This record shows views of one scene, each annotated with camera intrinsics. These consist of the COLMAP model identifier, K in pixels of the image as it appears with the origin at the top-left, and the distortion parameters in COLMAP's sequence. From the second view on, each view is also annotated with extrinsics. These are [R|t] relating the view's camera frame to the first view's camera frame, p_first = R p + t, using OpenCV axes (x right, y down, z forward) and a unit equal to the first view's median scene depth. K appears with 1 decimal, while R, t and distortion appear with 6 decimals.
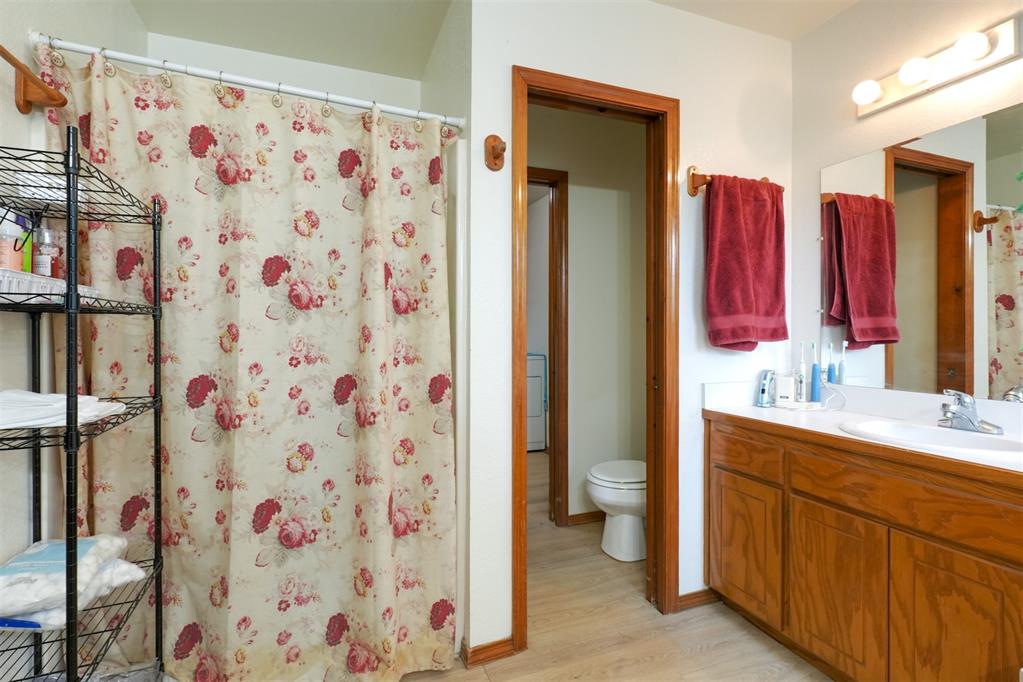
lens RADIAL K [[466.8, 0, 504.5], [0, 466.8, 335.1], [0, 0, 1]] dist [-0.007404, 0.001402]
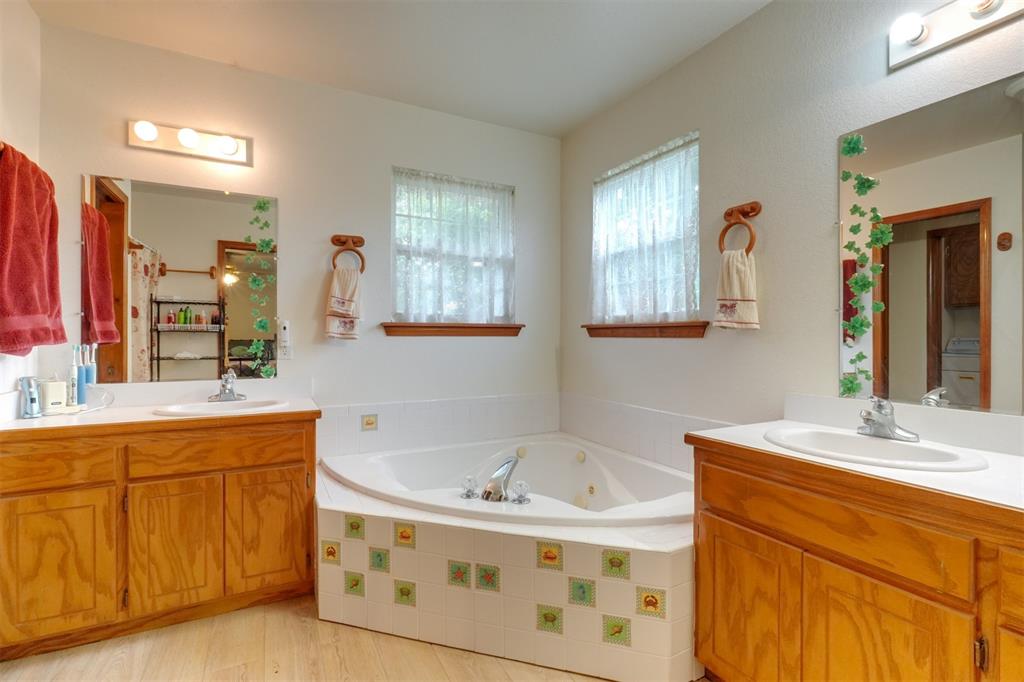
lens RADIAL K [[467.2, 0, 507.1], [0, 467.2, 339.8], [0, 0, 1]] dist [-0.007404, 0.001402]
pose [[-0.090404, -0.002873, 0.995901, -0.500767], [0.001774, 0.999994, 0.003046, 0.003598], [-0.995904, 0.002042, -0.090399, 0.207682]]
